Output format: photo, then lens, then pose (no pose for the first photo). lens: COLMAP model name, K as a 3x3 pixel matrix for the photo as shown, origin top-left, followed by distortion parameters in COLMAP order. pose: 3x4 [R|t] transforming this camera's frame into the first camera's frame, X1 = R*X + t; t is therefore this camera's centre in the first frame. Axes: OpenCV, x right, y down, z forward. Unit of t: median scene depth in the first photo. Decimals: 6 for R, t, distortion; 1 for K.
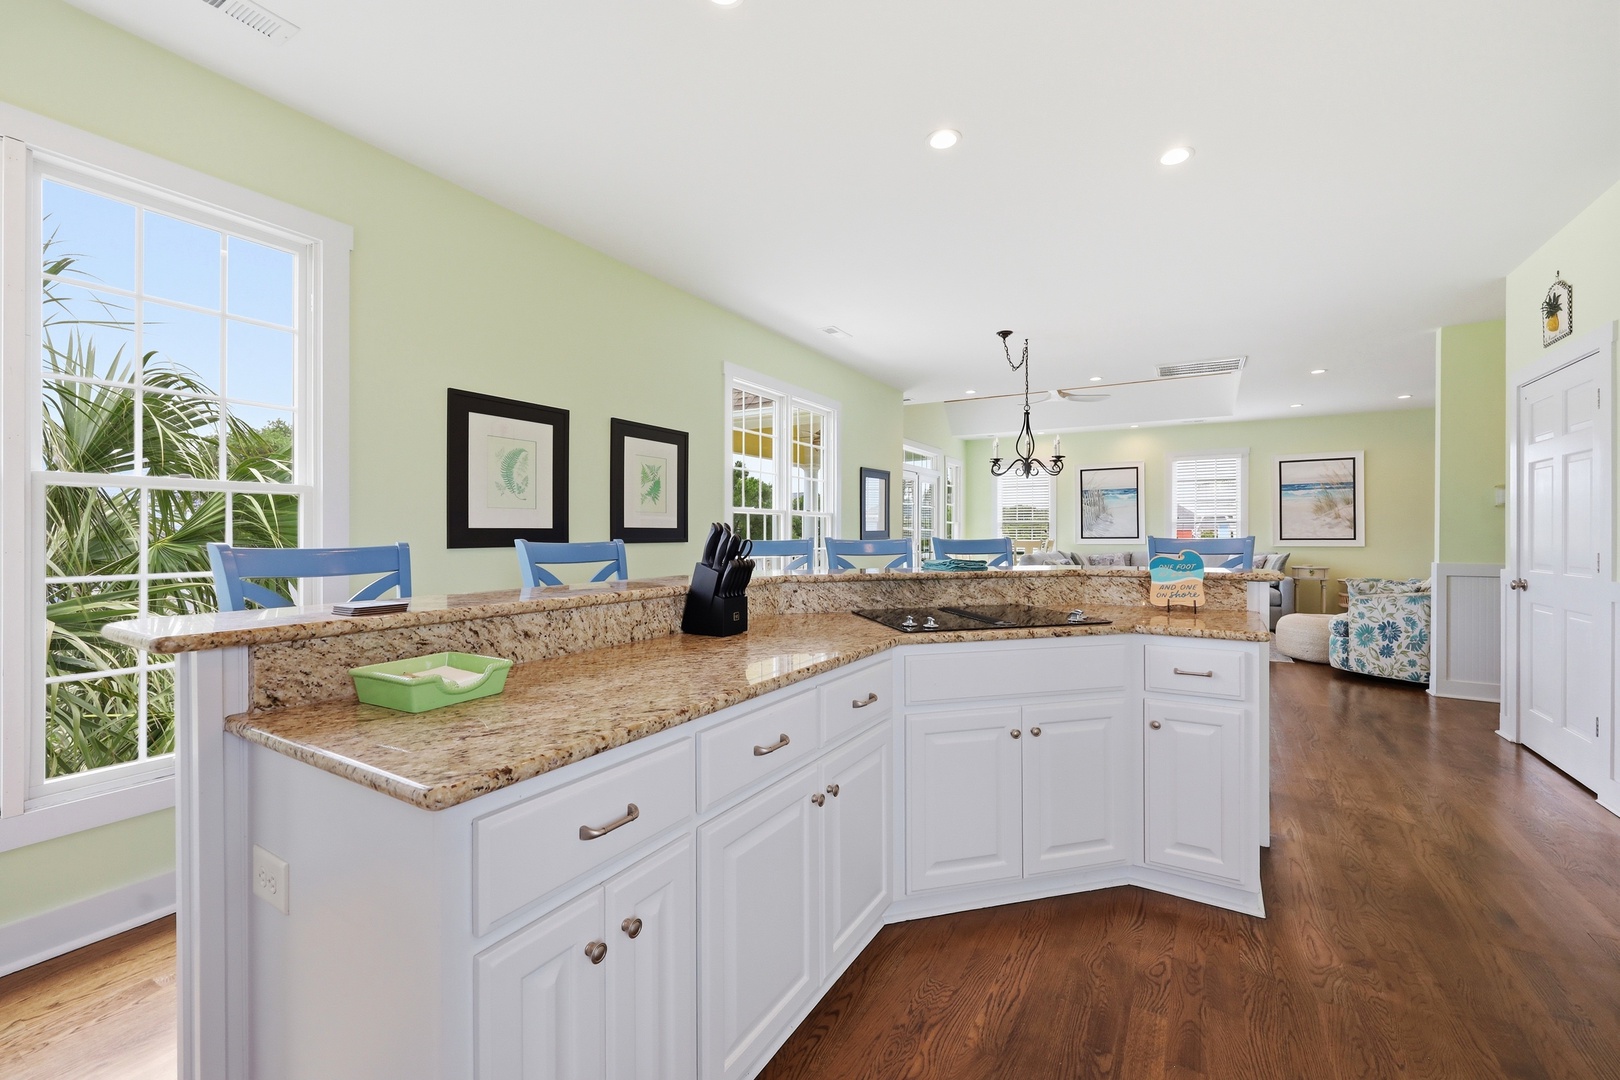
lens RADIAL K [[652.1, 0, 810.0], [0, 652.1, 540.0], [0, 0, 1]] dist [-0.000546, 0.000083]
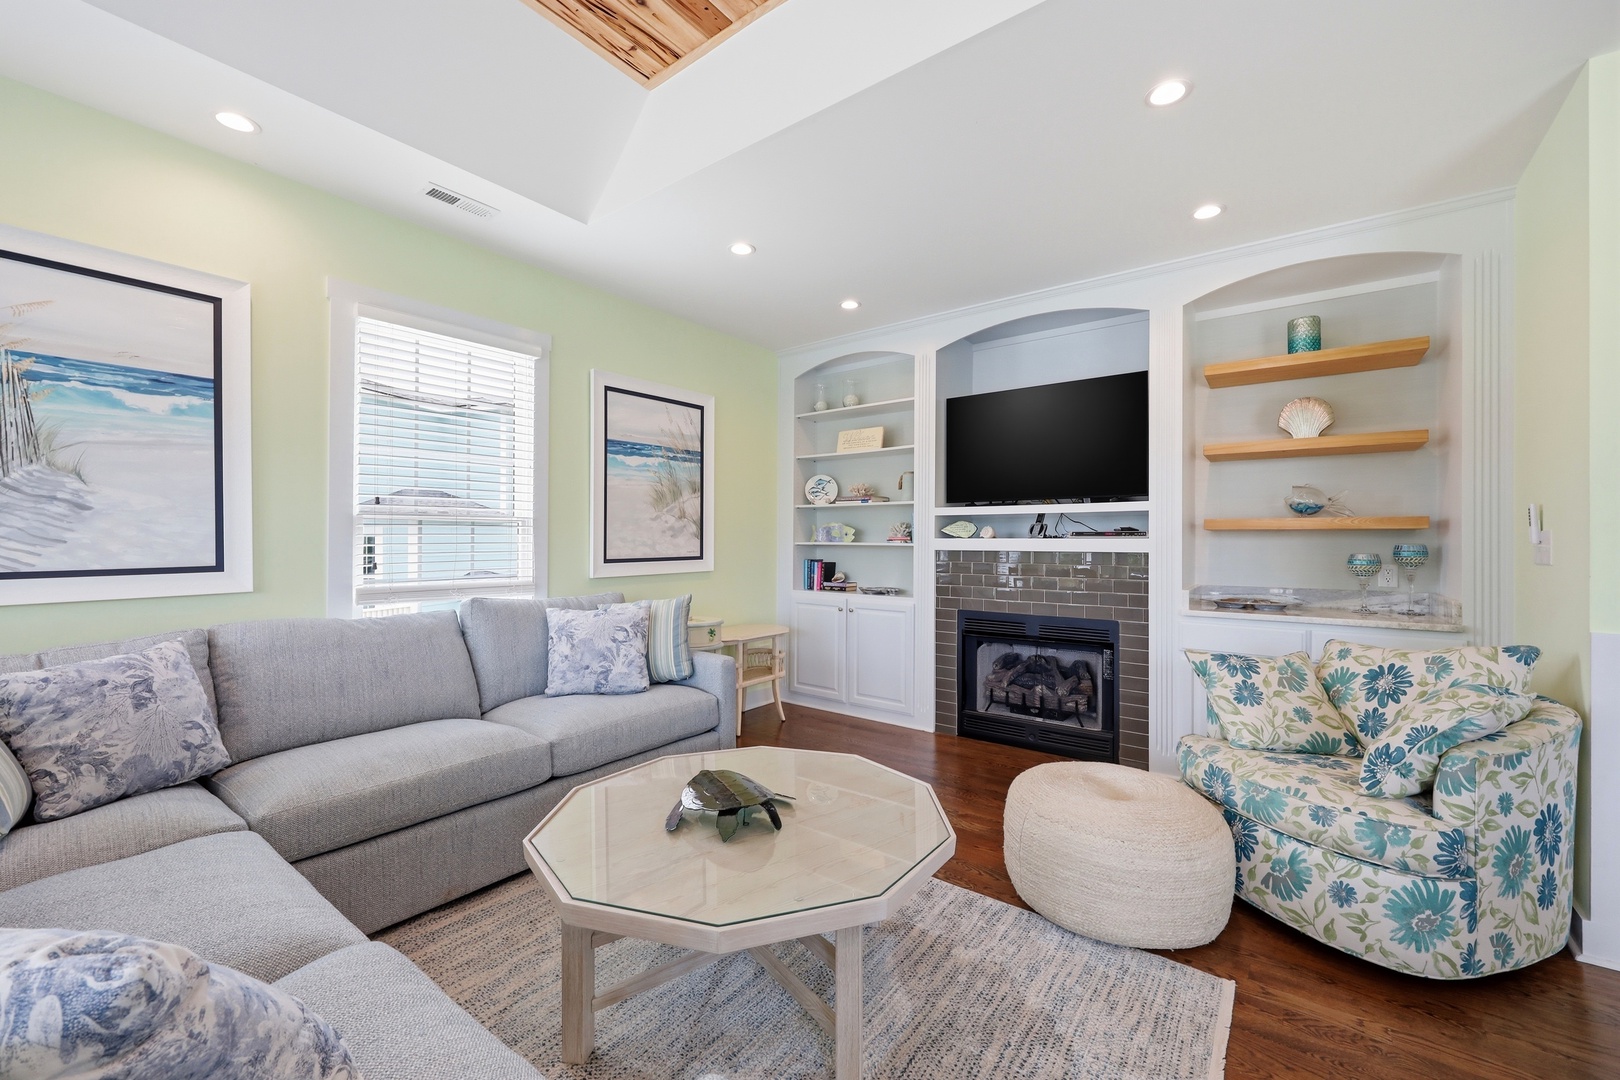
lens RADIAL K [[652.1, 0, 810.0], [0, 652.1, 540.0], [0, 0, 1]] dist [-0.000546, 0.000083]
pose [[0.096716, -0.000211, 0.995312, 0.301083], [0.008067, 0.999967, -0.000572, -0.014831], [-0.995279, 0.008085, 0.096714, 0.837724]]
